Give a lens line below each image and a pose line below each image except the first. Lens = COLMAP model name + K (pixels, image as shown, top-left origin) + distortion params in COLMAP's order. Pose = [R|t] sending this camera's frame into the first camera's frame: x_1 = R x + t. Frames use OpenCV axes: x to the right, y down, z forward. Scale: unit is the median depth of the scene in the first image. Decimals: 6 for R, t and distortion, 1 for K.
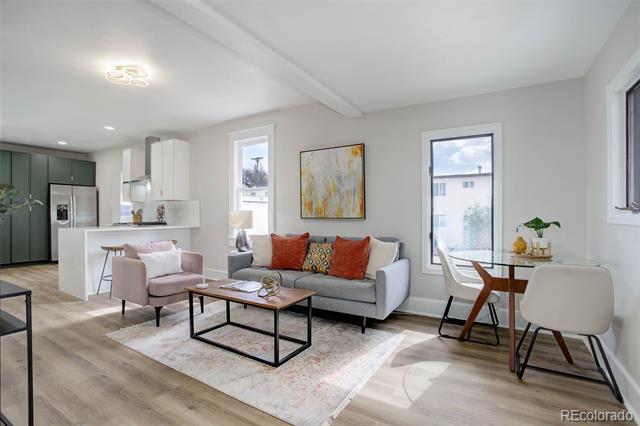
lens RADIAL K [[309.4, 0, 313.3], [0, 309.4, 216.4], [0, 0, 1]] dist [-0.049380, 0.015241]
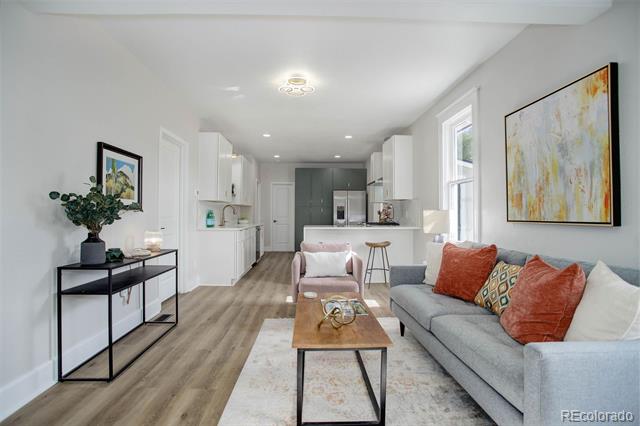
lens RADIAL K [[309.4, 0, 316.4], [0, 309.4, 215.1], [0, 0, 1]] dist [-0.049380, 0.015241]
pose [[0.559050, 0.003644, -0.829126, 0.272497], [-0.009300, 0.999955, -0.001876, -0.001666], [0.829082, 0.008760, 0.559059, 0.354847]]
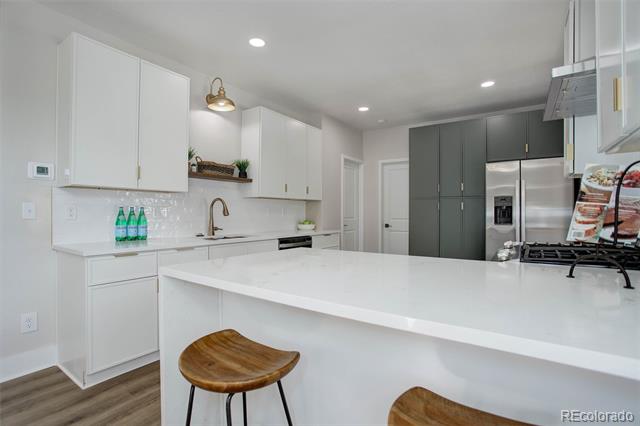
lens RADIAL K [[309.4, 0, 323.1], [0, 309.4, 215.6], [0, 0, 1]] dist [-0.049380, 0.015241]
pose [[-0.029063, 0.005845, -0.999560, -0.436417], [-0.006190, 0.999963, 0.006027, -0.009155], [0.999558, 0.006362, -0.029026, 1.154188]]
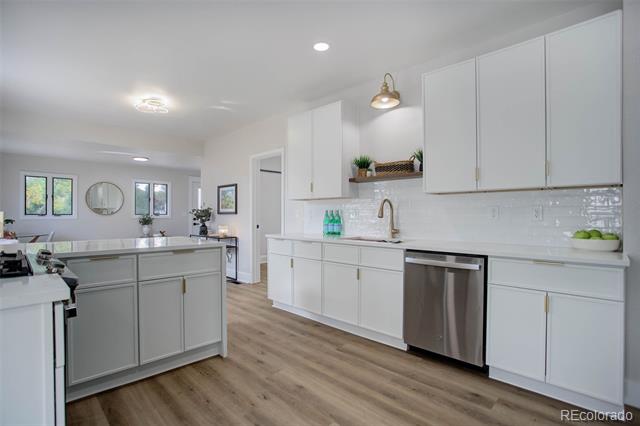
lens RADIAL K [[309.4, 0, 311.4], [0, 309.4, 212.5], [0, 0, 1]] dist [-0.049380, 0.015241]
pose [[-0.974435, 0.004056, 0.224632, -1.244198], [0.002999, 0.999983, -0.005043, -0.011088], [-0.224648, -0.004240, -0.974431, 1.668708]]
